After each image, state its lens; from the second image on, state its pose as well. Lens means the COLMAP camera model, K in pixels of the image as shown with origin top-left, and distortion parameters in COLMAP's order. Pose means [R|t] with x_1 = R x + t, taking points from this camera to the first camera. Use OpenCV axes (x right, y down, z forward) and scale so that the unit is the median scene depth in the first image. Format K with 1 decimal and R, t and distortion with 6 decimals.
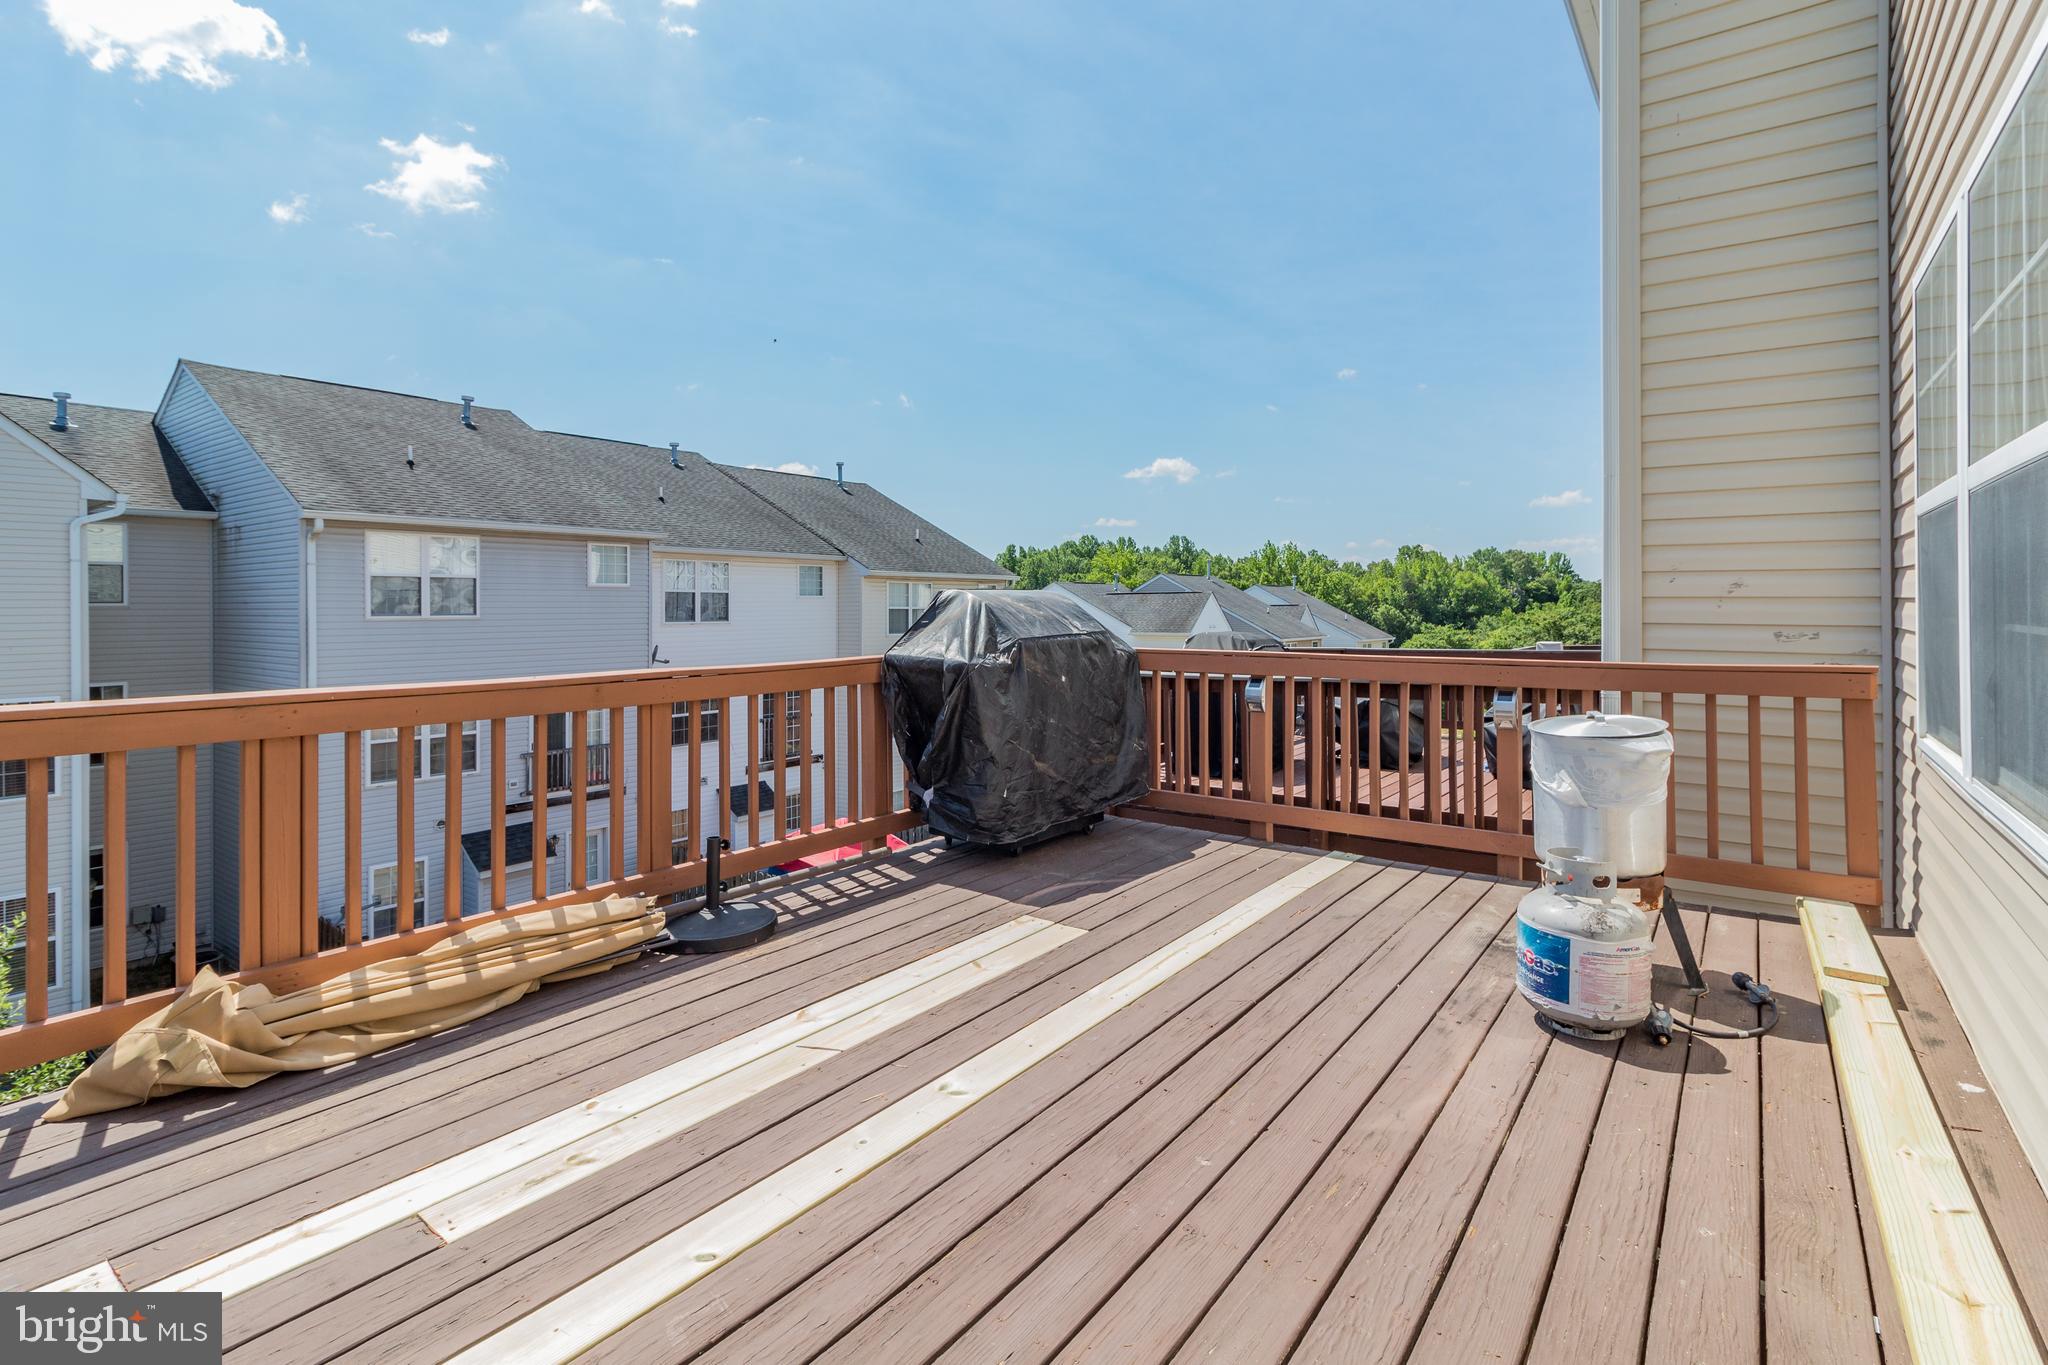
lens RADIAL K [[951.9, 0, 1026.5], [0, 951.9, 624.8], [0, 0, 1]] dist [0.000235, -0.000289]
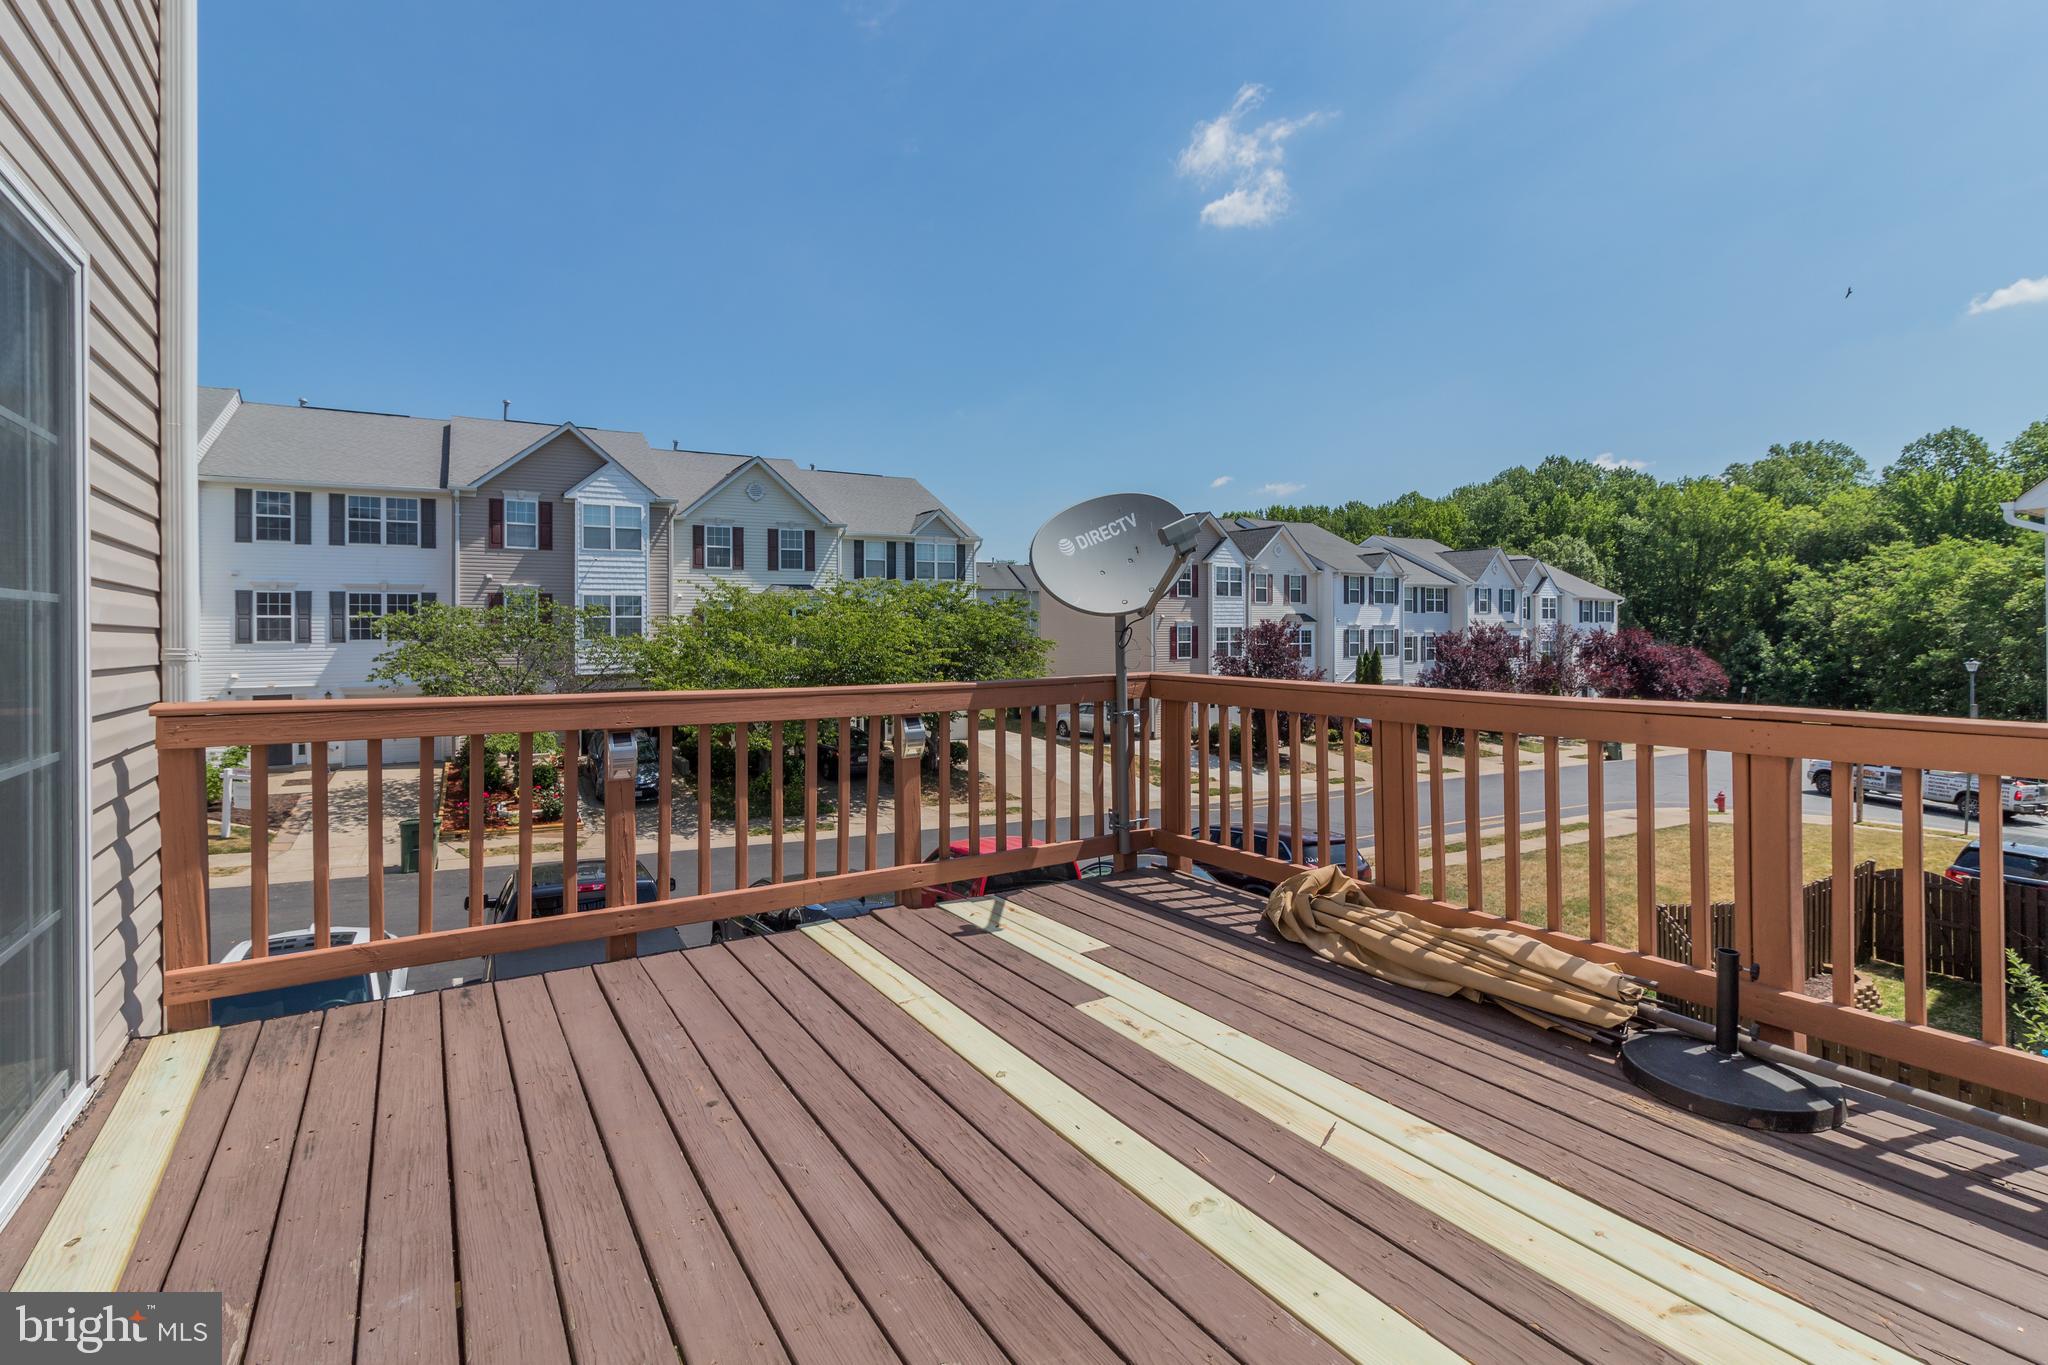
lens RADIAL K [[951.9, 0, 1026.5], [0, 951.9, 624.8], [0, 0, 1]] dist [0.000235, -0.000289]
pose [[-0.339197, 0.000792, -0.940715, 0.692795], [-0.011673, 0.999919, 0.005051, -0.015269], [0.940643, 0.012695, -0.339161, 1.046102]]
